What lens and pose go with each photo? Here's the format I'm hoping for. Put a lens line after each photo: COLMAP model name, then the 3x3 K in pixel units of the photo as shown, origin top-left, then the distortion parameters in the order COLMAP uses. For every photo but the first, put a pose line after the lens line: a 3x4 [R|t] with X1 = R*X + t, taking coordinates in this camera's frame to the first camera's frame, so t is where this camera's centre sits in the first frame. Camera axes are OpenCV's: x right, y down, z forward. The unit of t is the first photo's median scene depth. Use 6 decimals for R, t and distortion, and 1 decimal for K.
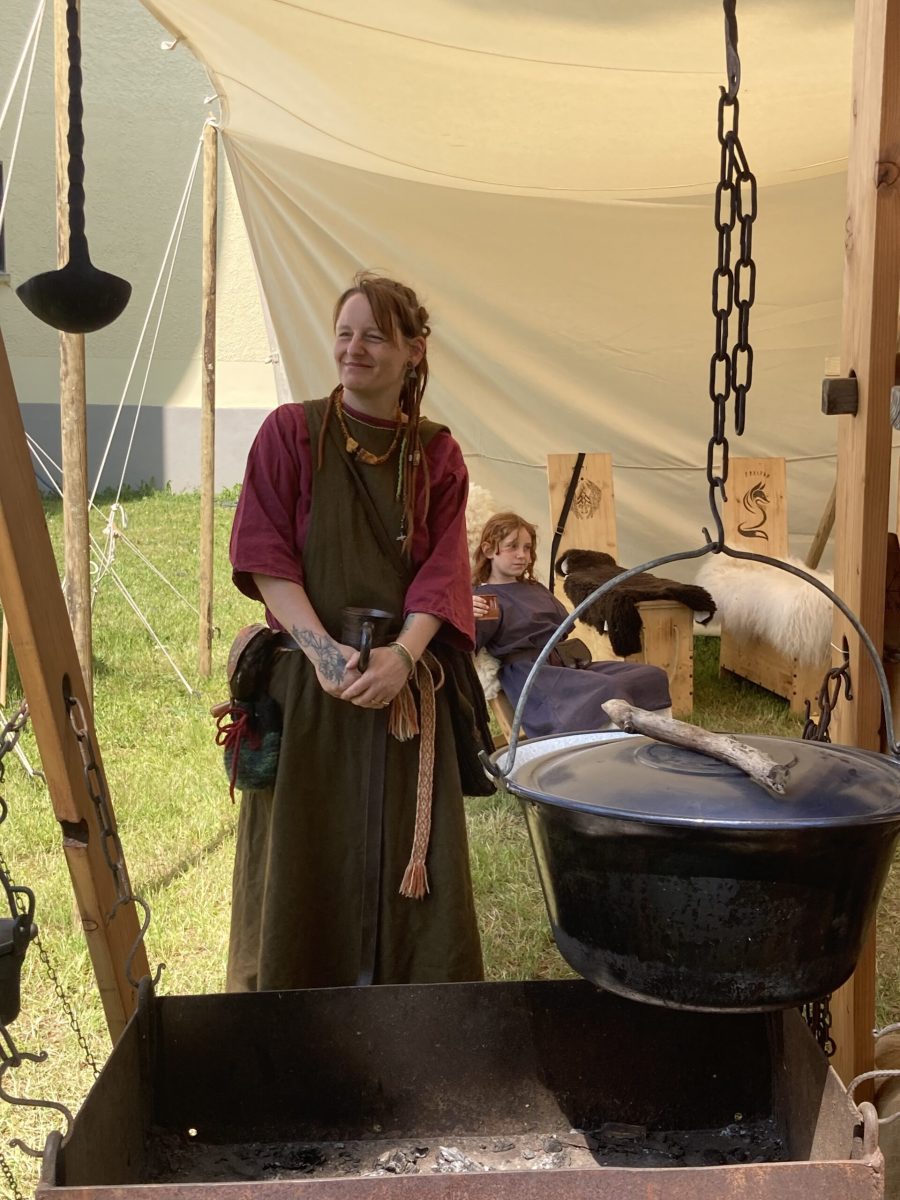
lens RADIAL K [[1572.3, 0, 451.6], [0, 1572.3, 548.7], [0, 0, 1]] dist [0.151192, -0.421858]
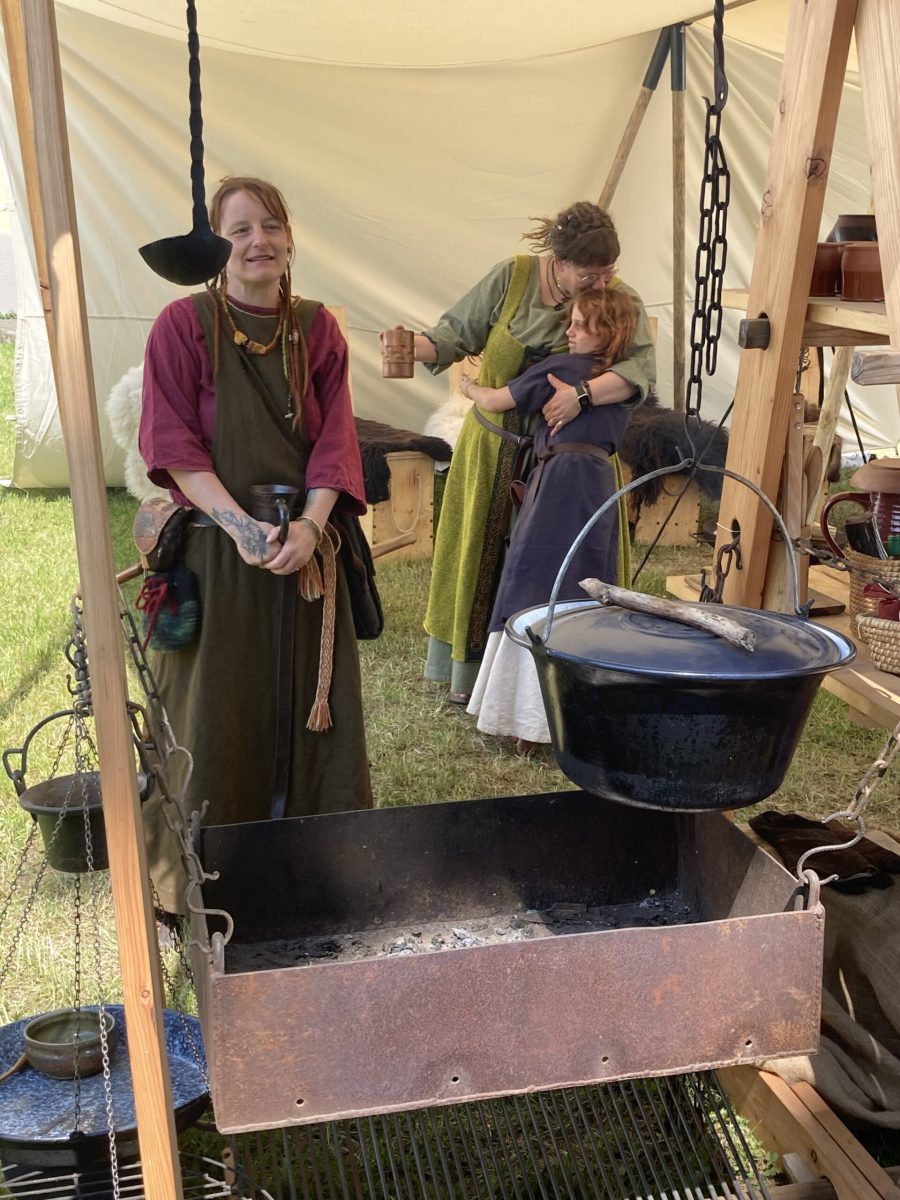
lens RADIAL K [[1572.3, 0, 451.6], [0, 1572.3, 548.7], [0, 0, 1]] dist [0.151192, -0.421858]
pose [[0.974373, -0.019274, 0.224112, -0.261205], [-0.005213, 0.994120, 0.108162, -0.057908], [-0.224879, -0.106558, 0.968543, -0.177060]]
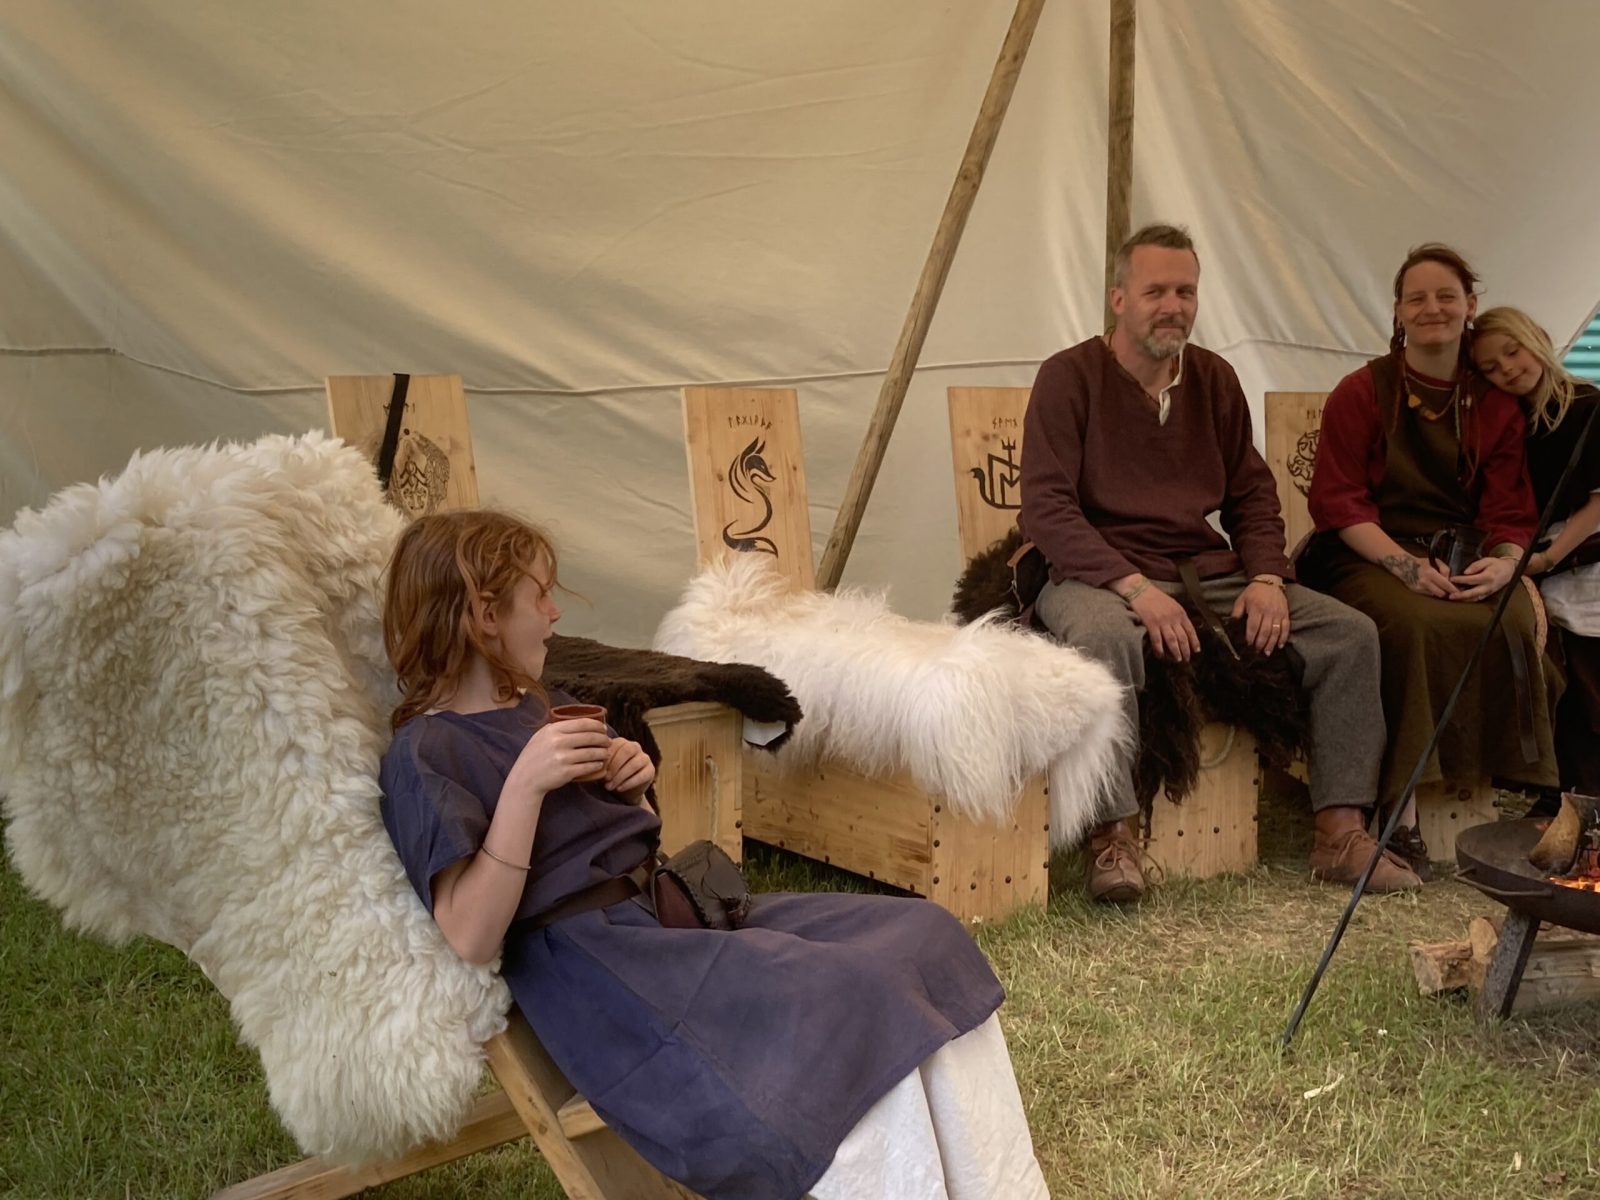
lens RADIAL K [[2235.1, 0, 839.5], [0, 2235.1, 606.5], [0, 0, 1]] dist [0.255906, -1.014174]
pose [[0.898221, -0.041180, 0.437610, -0.332922], [0.032142, 0.999090, 0.028043, -0.033457], [-0.438366, -0.011123, 0.898728, 1.400881]]
